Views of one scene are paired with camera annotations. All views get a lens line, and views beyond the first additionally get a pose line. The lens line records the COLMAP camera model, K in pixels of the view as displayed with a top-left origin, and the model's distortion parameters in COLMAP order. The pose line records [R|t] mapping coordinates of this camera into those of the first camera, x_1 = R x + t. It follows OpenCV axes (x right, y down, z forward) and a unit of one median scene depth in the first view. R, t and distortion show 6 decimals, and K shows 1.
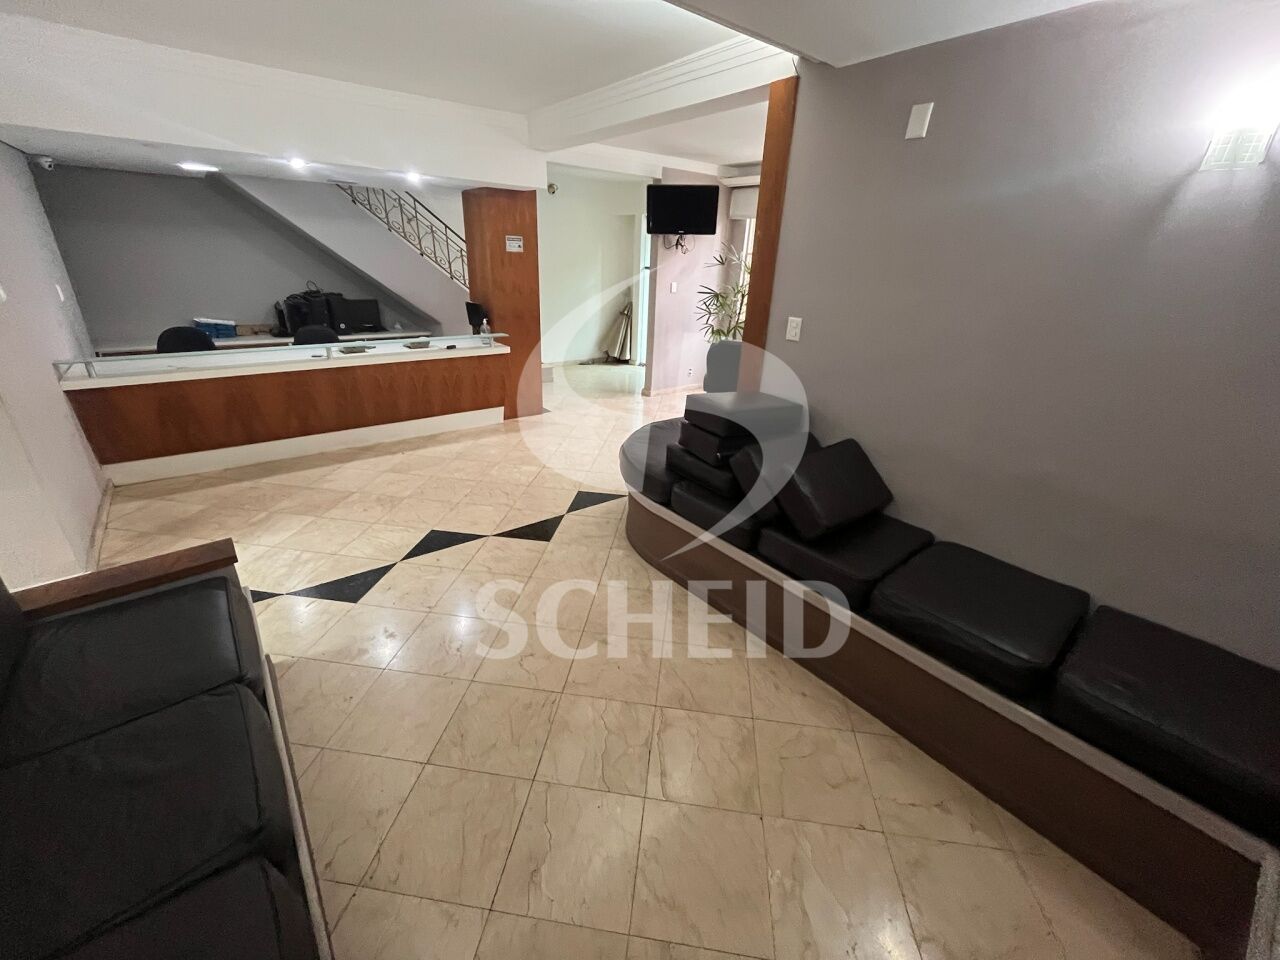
lens RADIAL K [[523.3, 0, 635.7], [0, 523.3, 475.7], [0, 0, 1]] dist [-0.001069, 0.000047]
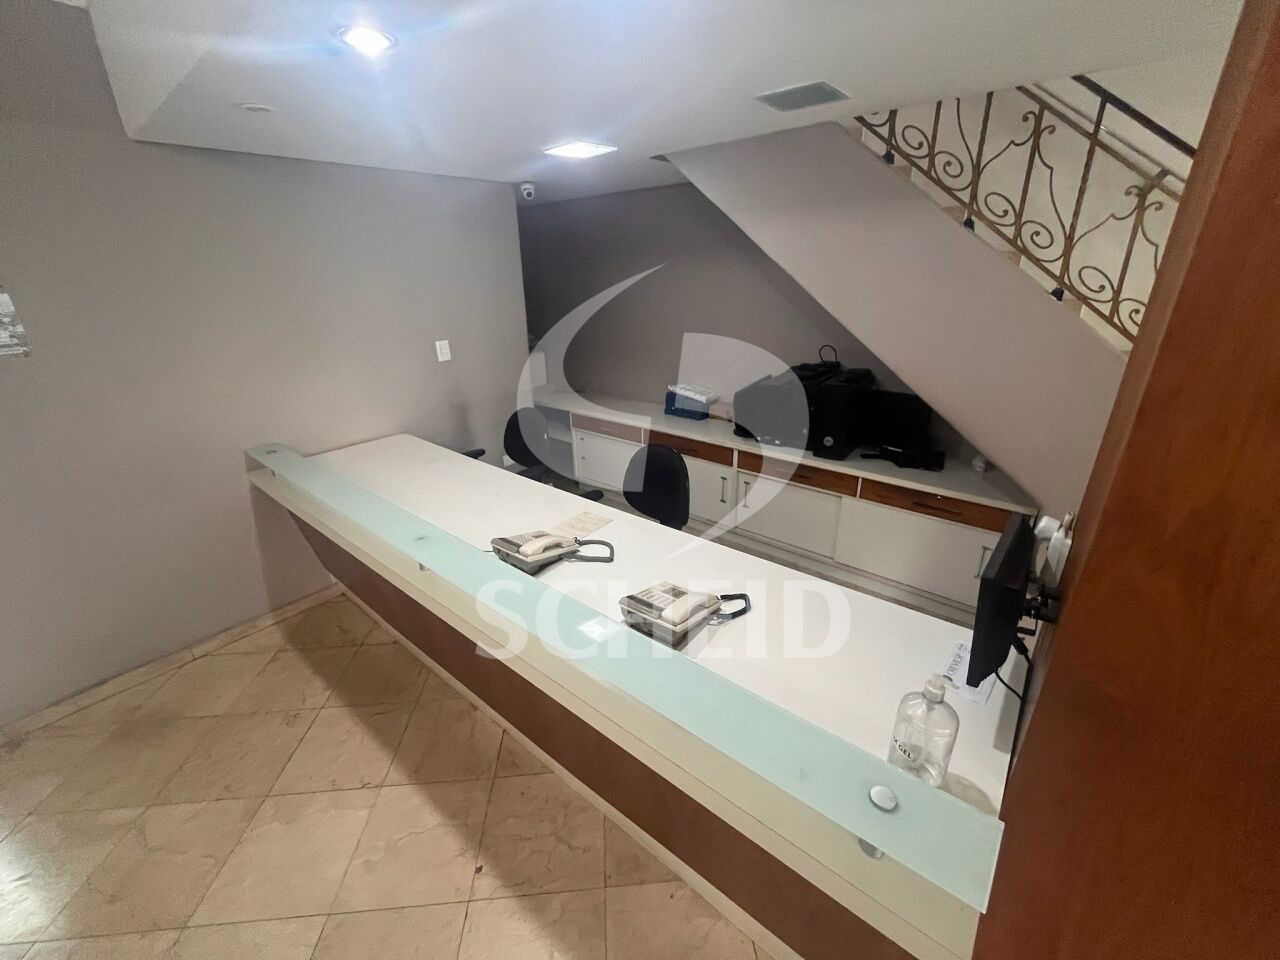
lens RADIAL K [[523.3, 0, 635.7], [0, 523.3, 475.7], [0, 0, 1]] dist [-0.001069, 0.000047]
pose [[0.181061, 0.325284, -0.928120, -0.173902], [-0.350404, 0.903123, 0.248165, -0.379699], [0.918931, 0.280284, 0.277502, 0.864359]]
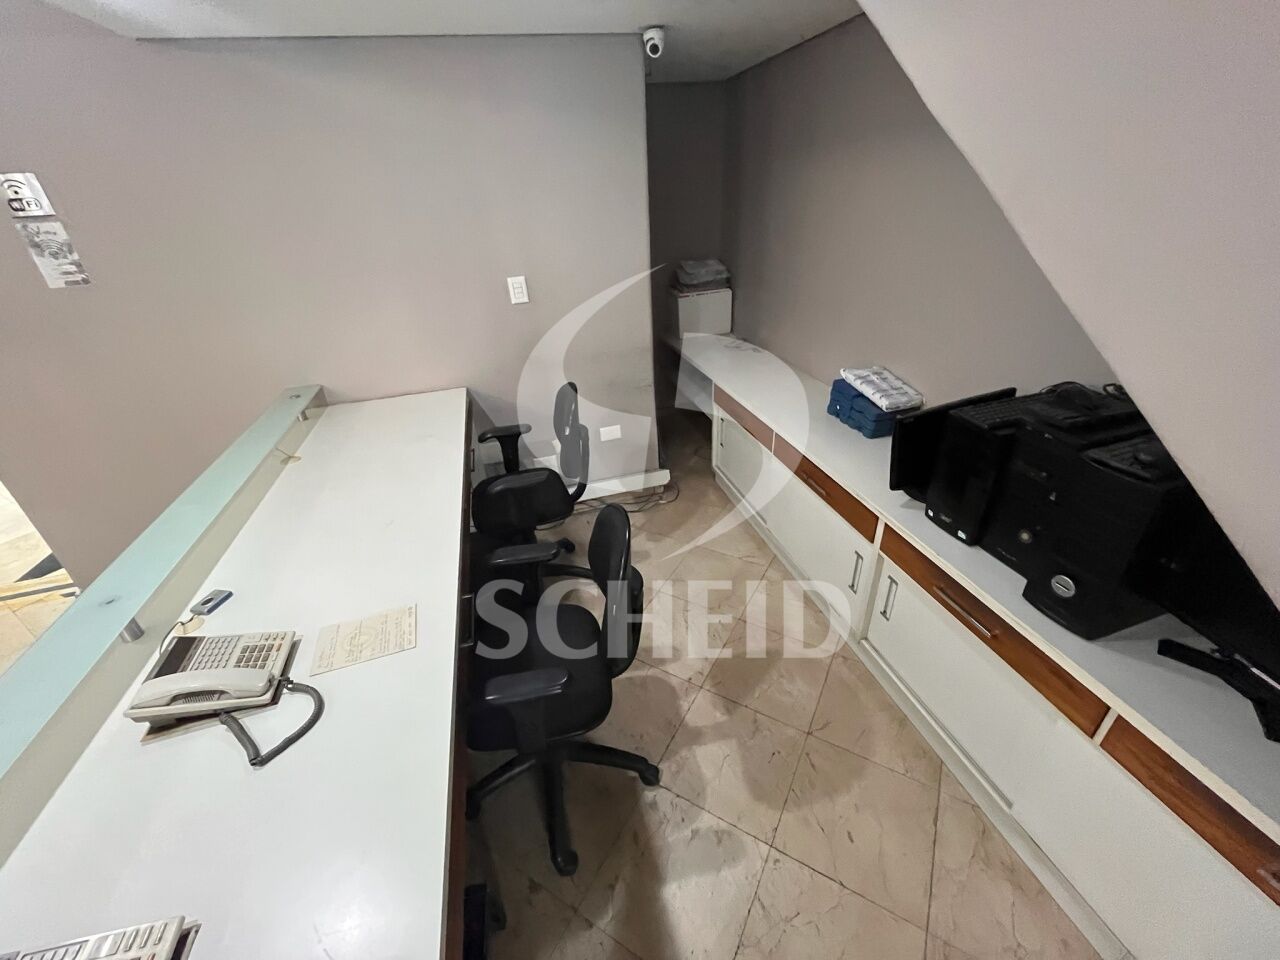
lens RADIAL K [[523.3, 0, 635.7], [0, 523.3, 475.7], [0, 0, 1]] dist [-0.001069, 0.000047]
pose [[-0.409945, 0.428699, -0.805086, -0.380318], [-0.311061, 0.764038, 0.565232, -0.444987], [0.857430, 0.482145, -0.179862, 1.021664]]
